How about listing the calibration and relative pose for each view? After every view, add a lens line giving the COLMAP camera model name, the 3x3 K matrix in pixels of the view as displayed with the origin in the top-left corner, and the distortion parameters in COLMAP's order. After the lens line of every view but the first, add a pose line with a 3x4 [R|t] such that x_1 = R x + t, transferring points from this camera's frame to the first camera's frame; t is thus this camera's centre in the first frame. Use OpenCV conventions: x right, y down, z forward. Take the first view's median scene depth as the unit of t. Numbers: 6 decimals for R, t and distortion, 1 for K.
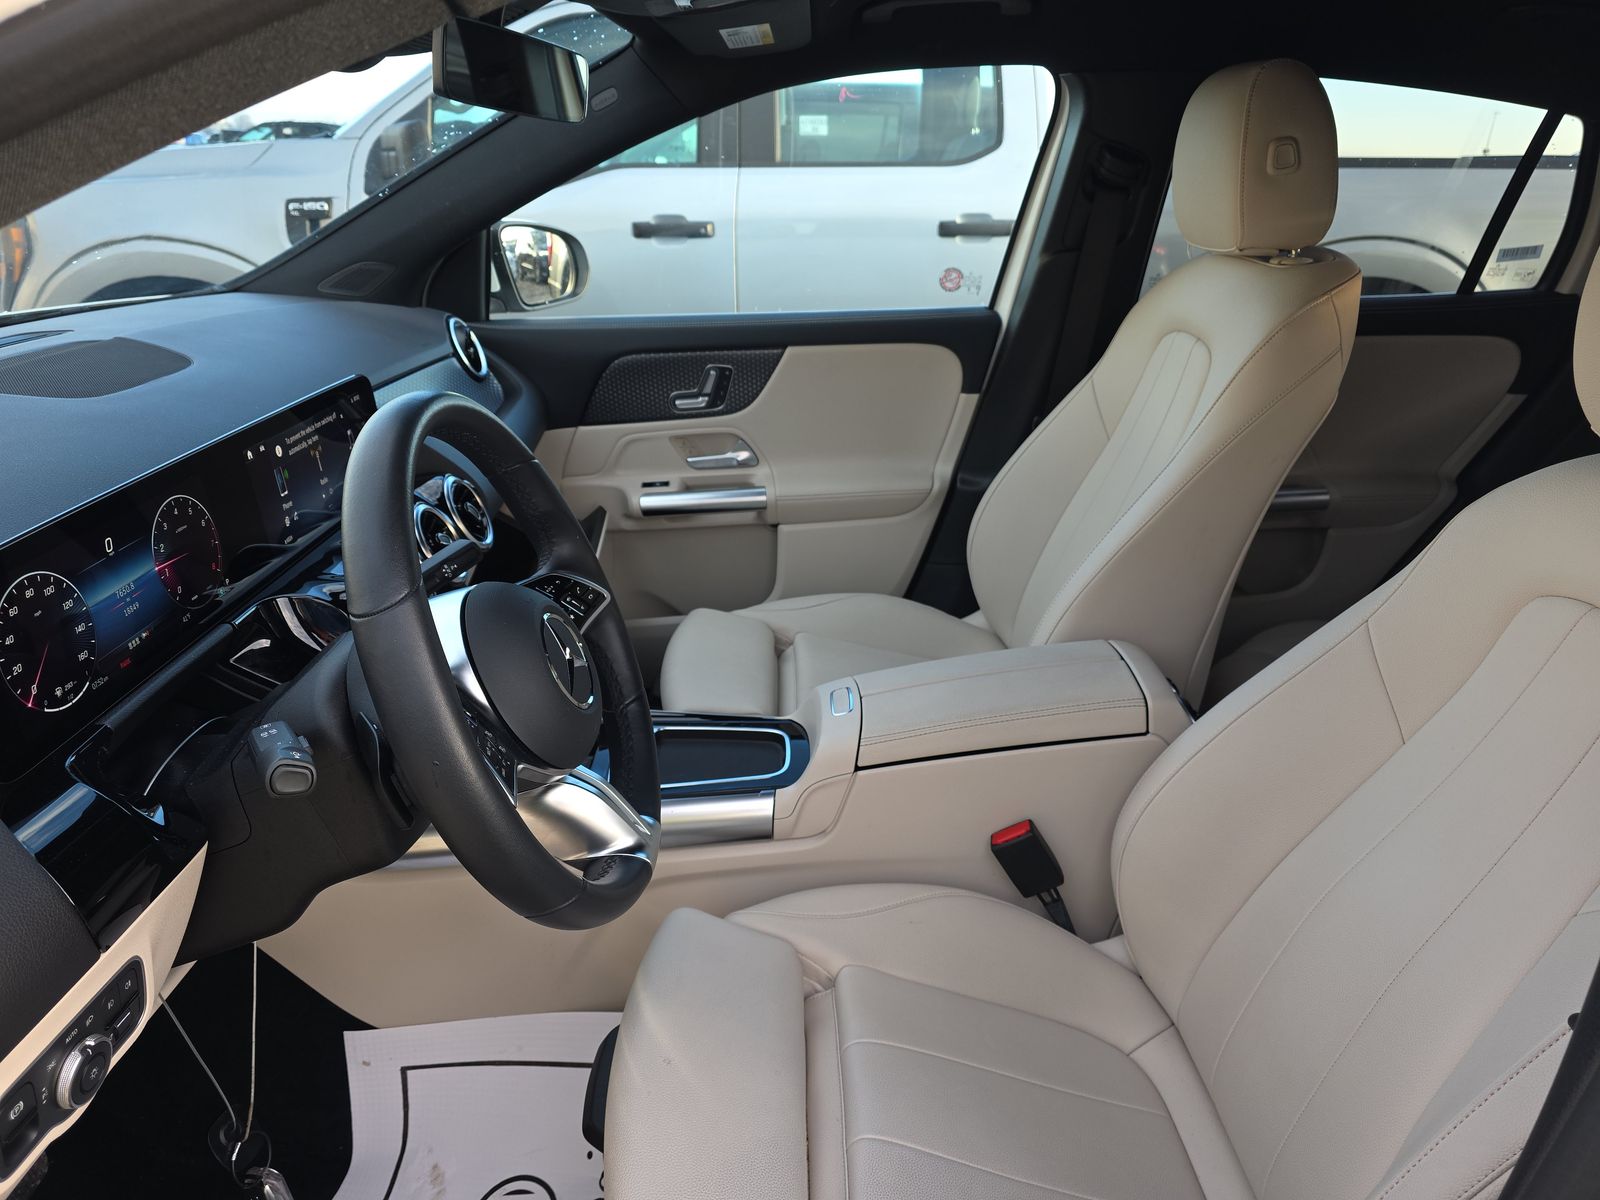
lens RADIAL K [[1218.7, 0, 800.0], [0, 1218.7, 600.0], [0, 0, 1]] dist [0.007707, 0.002519]
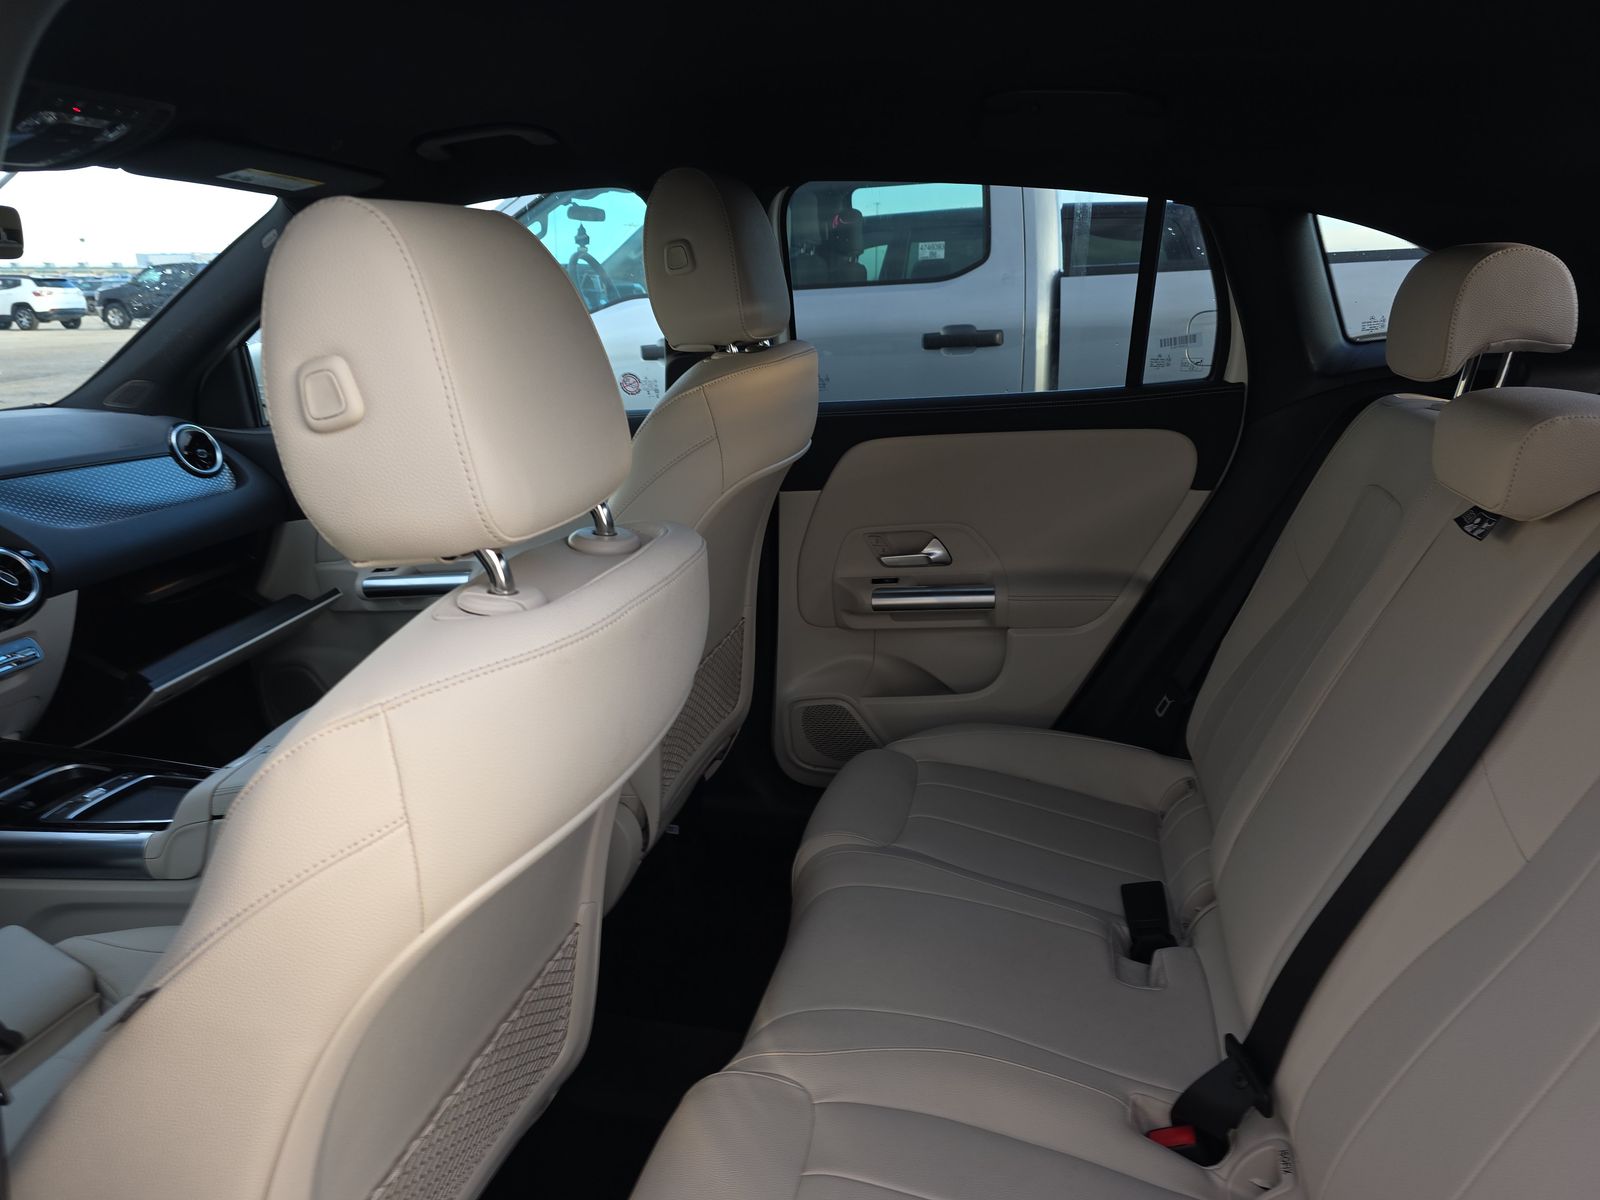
lens RADIAL K [[1162.9, 0, 800.0], [0, 1162.9, 600.0], [0, 0, 1]] dist [-0.006299, 0.000724]
pose [[0.967656, 0.023539, -0.251173, 0.532374], [-0.044735, 0.995869, -0.079013, 0.000902], [0.248276, 0.087693, 0.964712, 0.066635]]
